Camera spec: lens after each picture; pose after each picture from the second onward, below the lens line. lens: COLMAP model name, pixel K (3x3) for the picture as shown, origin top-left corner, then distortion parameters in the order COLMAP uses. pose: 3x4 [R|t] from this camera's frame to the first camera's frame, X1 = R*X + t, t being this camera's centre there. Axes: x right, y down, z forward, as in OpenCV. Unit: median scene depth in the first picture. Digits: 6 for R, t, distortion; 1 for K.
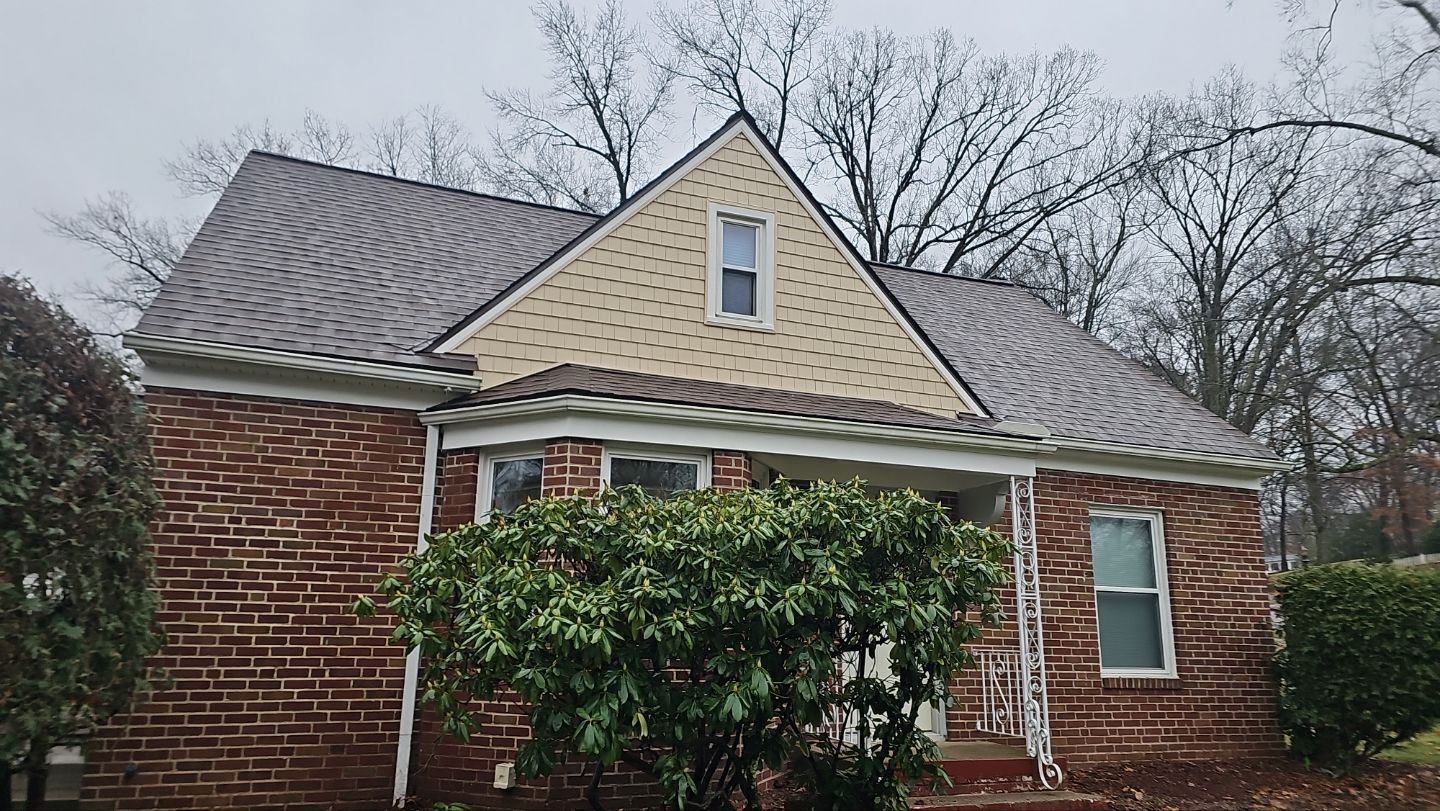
lens RADIAL K [[951.4, 0, 727.3], [0, 951.4, 413.1], [0, 0, 1]] dist [0.043031, -0.027218]
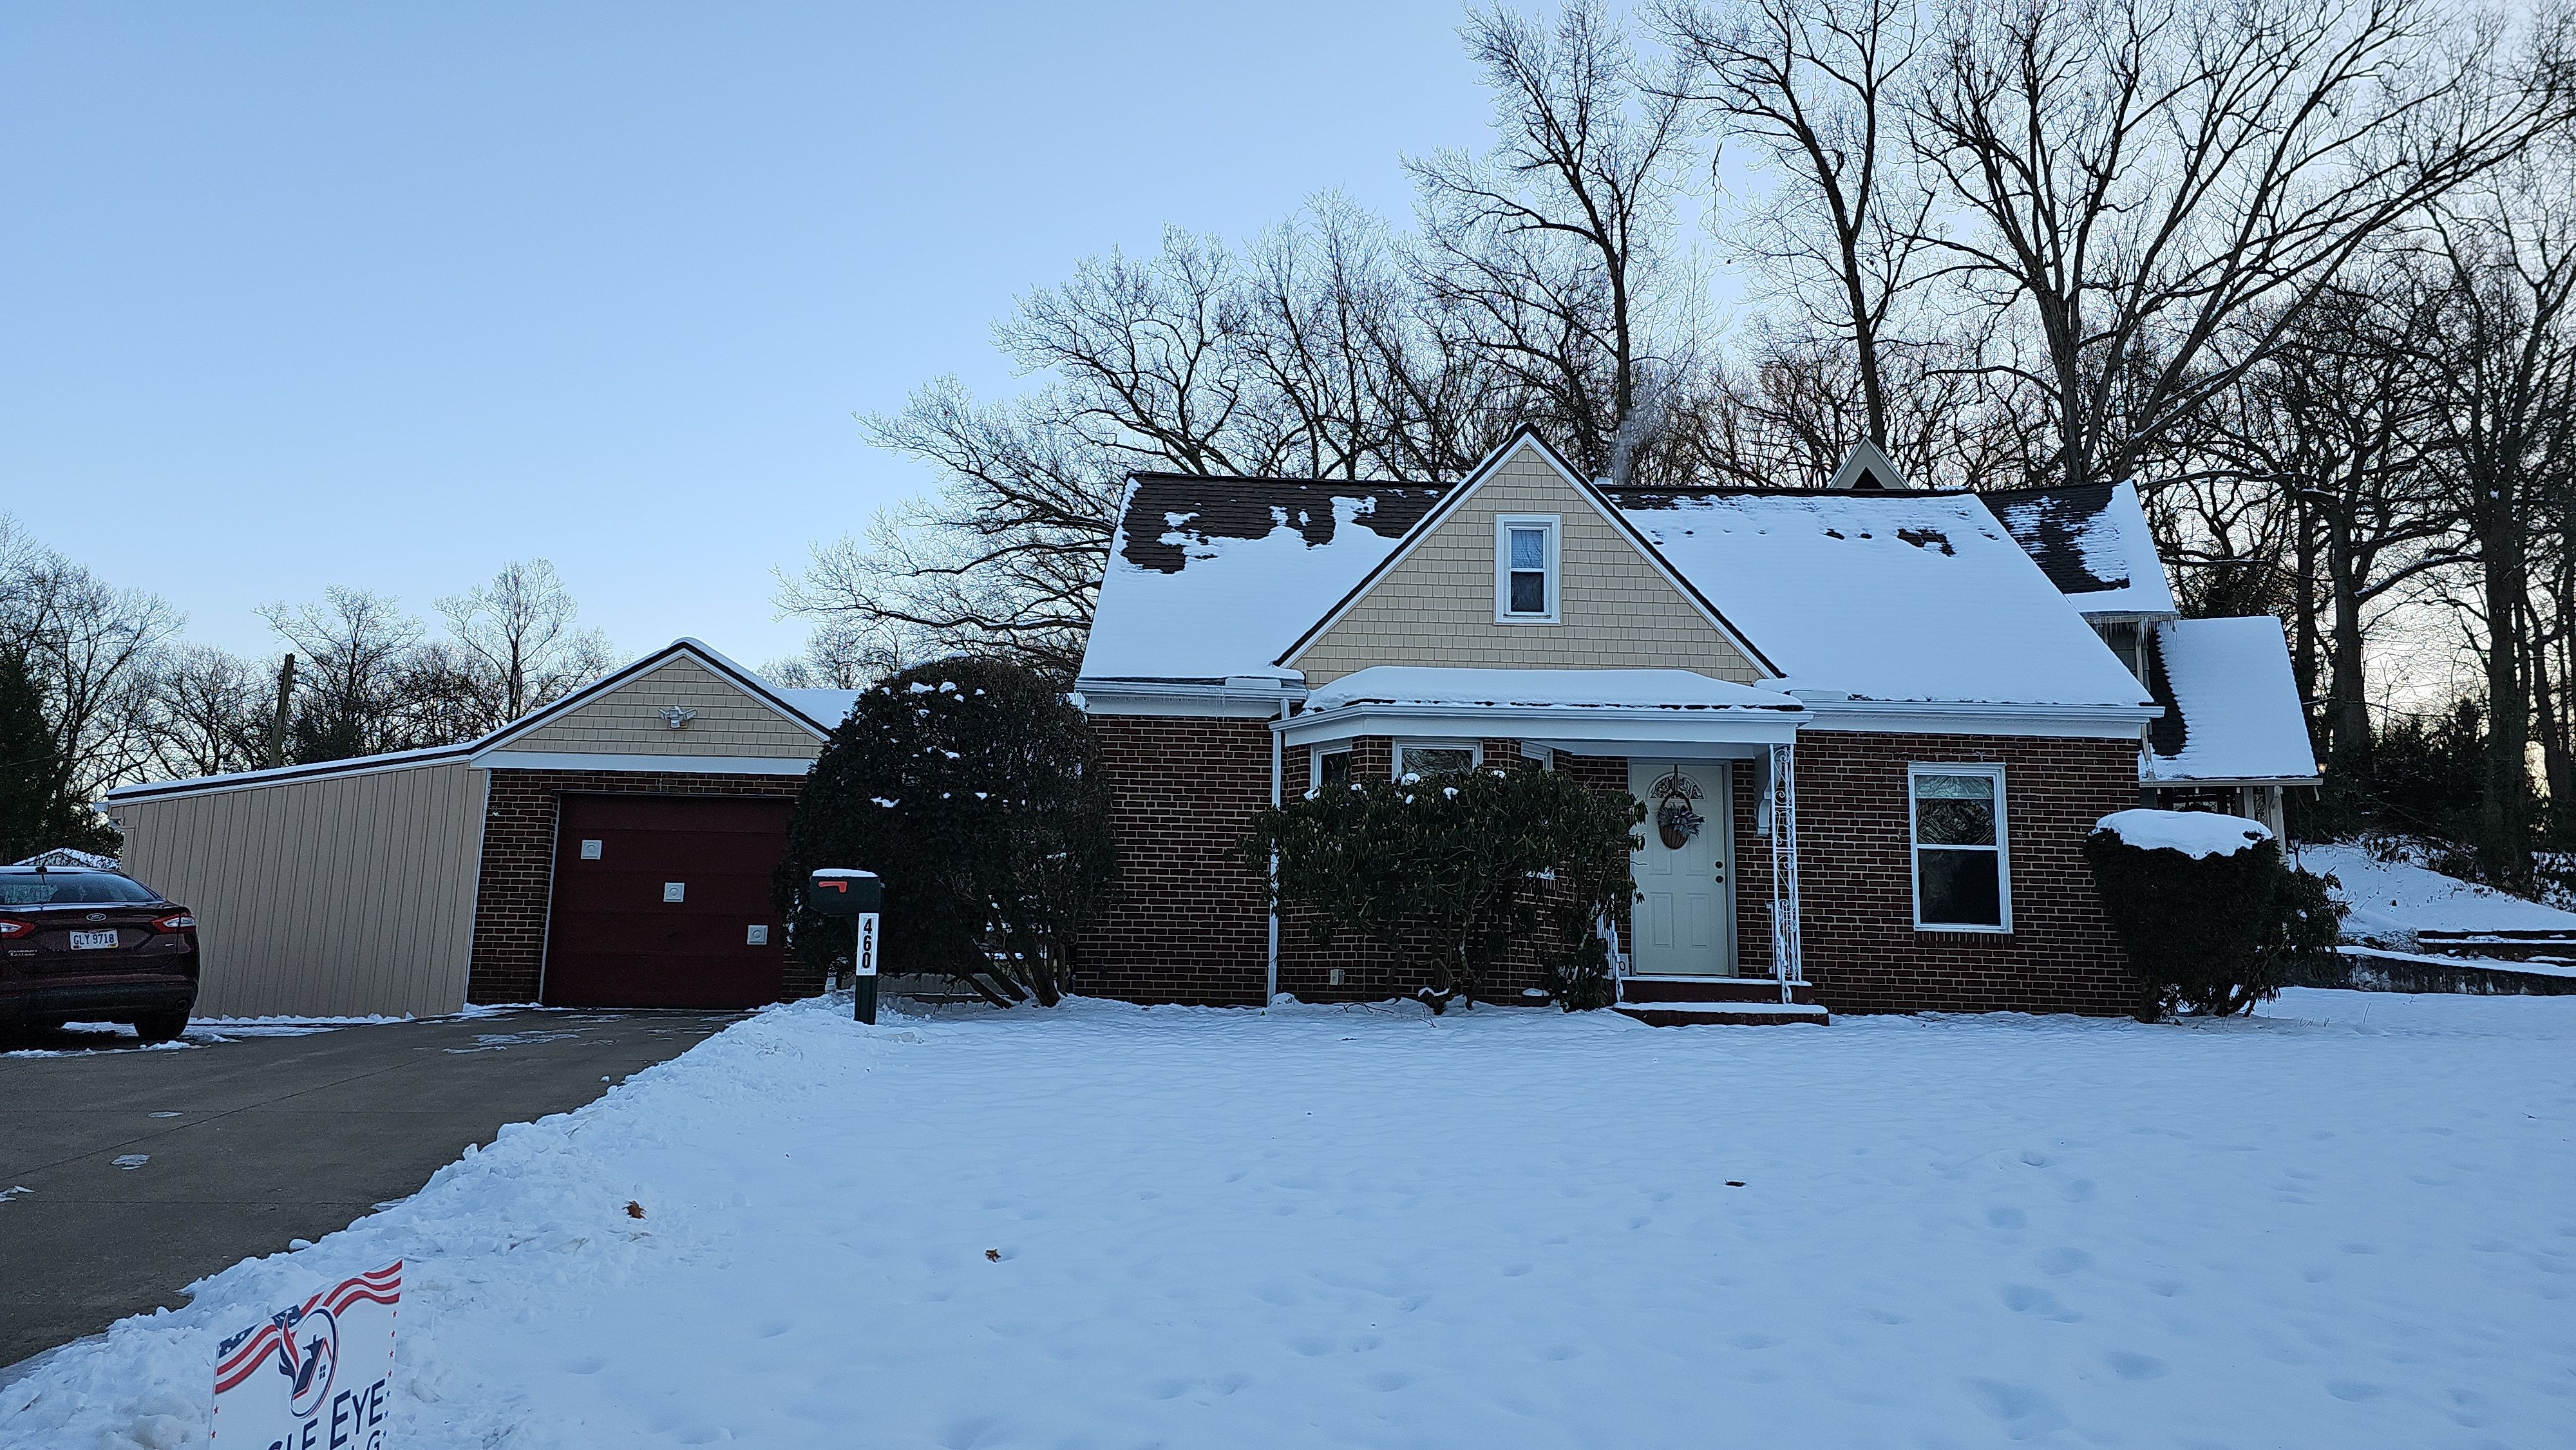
lens RADIAL K [[1838.6, 0, 1286.1], [0, 1838.6, 729.5], [0, 0, 1]] dist [0.041053, -0.000042]
pose [[0.930621, -0.047205, -0.362928, 0.123864], [0.073917, 0.995454, 0.060063, -0.027260], [0.358443, -0.082722, 0.929879, -0.268356]]
